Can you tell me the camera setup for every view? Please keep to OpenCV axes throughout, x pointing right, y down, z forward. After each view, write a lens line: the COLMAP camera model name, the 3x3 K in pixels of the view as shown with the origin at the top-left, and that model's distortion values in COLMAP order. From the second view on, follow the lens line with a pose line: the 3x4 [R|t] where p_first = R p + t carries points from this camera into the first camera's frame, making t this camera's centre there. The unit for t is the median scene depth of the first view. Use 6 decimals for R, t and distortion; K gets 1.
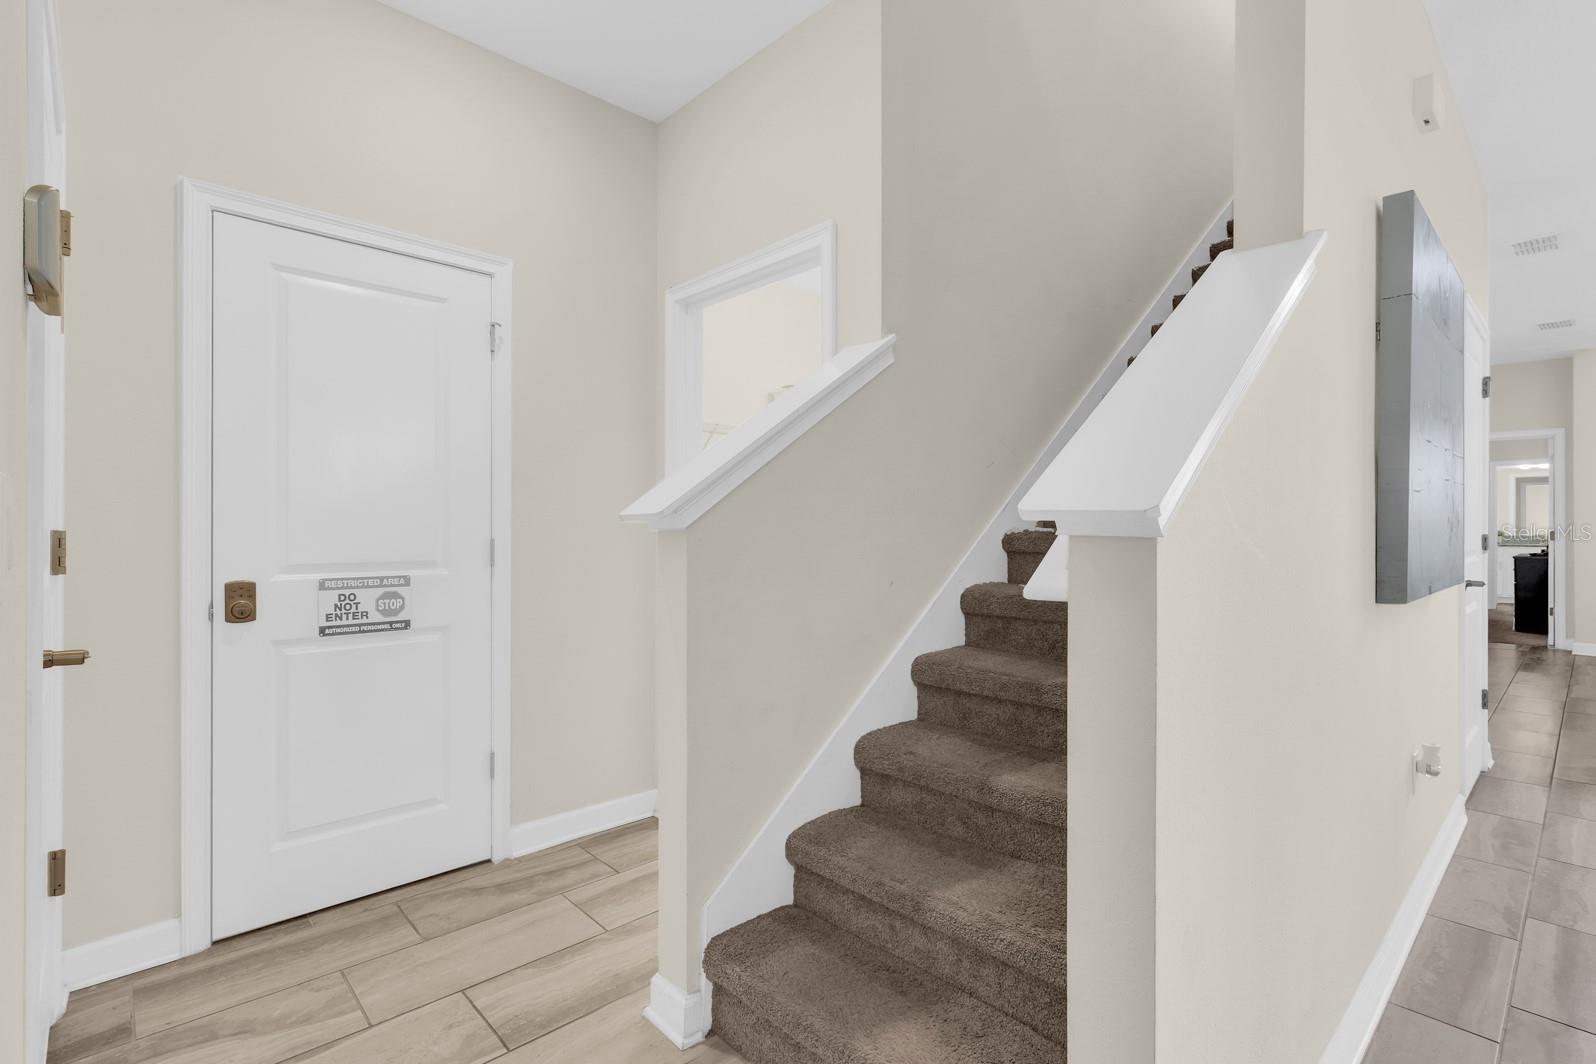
lens RADIAL K [[744.8, 0, 803.7], [0, 744.8, 532.7], [0, 0, 1]] dist [0.001466, 0.001009]
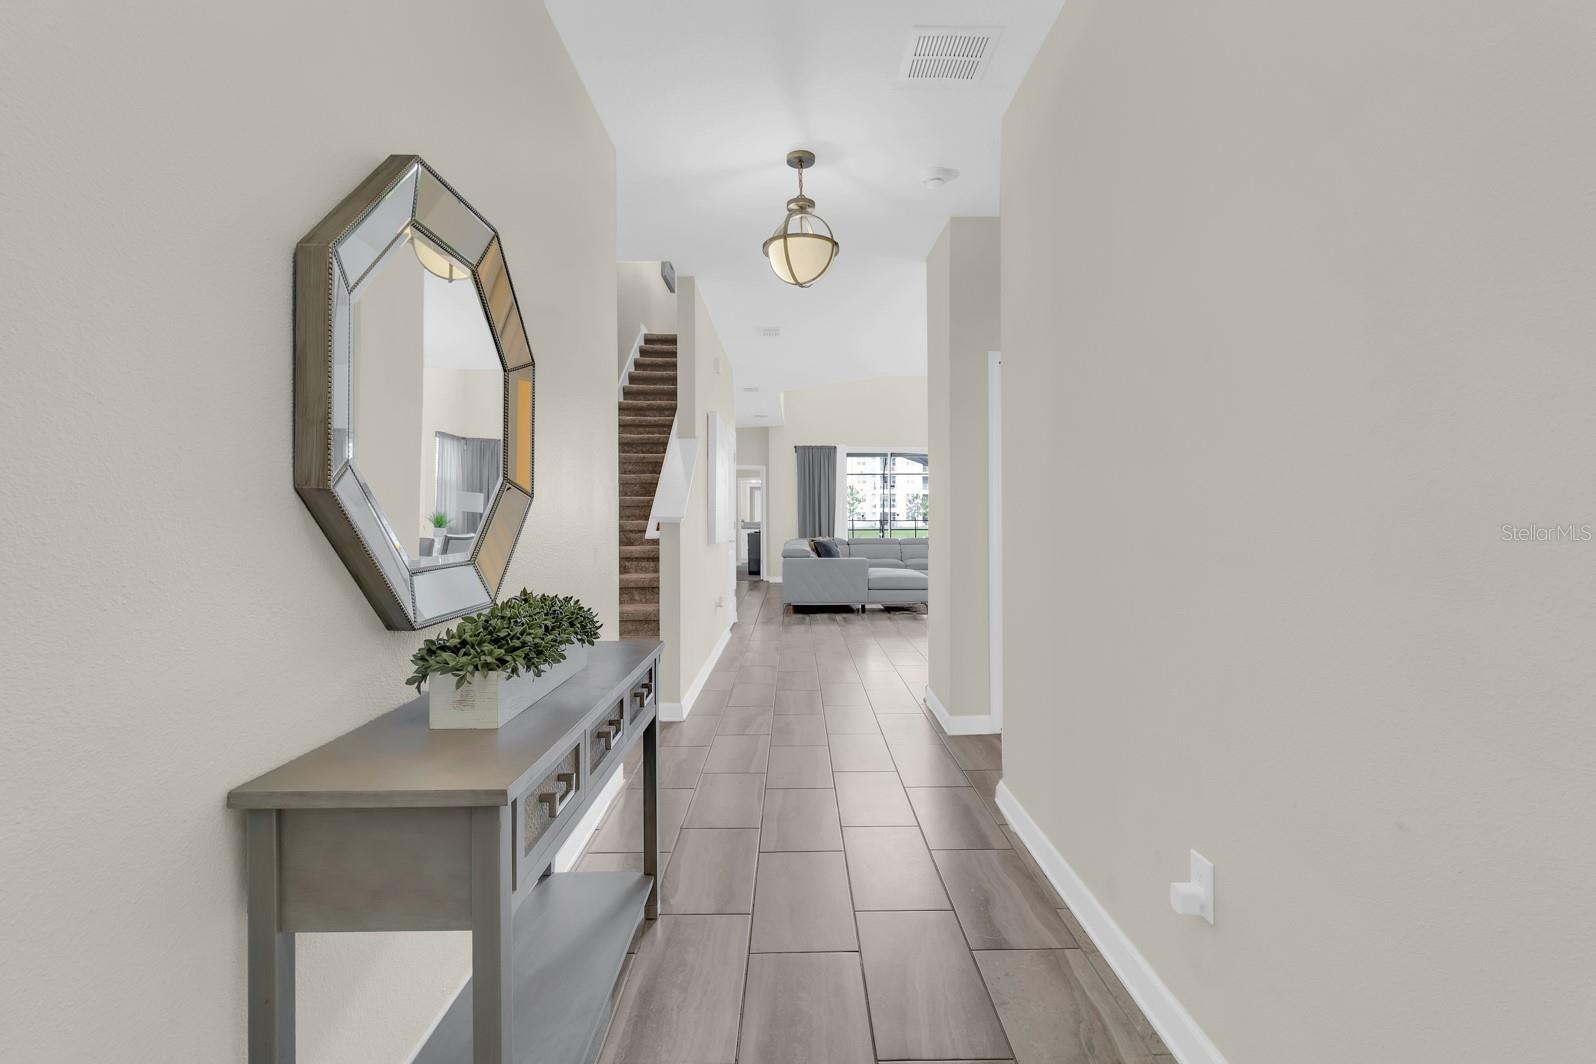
lens RADIAL K [[744.8, 0, 797.7], [0, 744.8, 522.9], [0, 0, 1]] dist [0.001466, 0.001009]
pose [[0.680511, -0.006851, 0.732706, -0.306751], [0.007697, 0.999968, 0.002202, 0.003572], [-0.732697, 0.004141, 0.680542, -0.339169]]
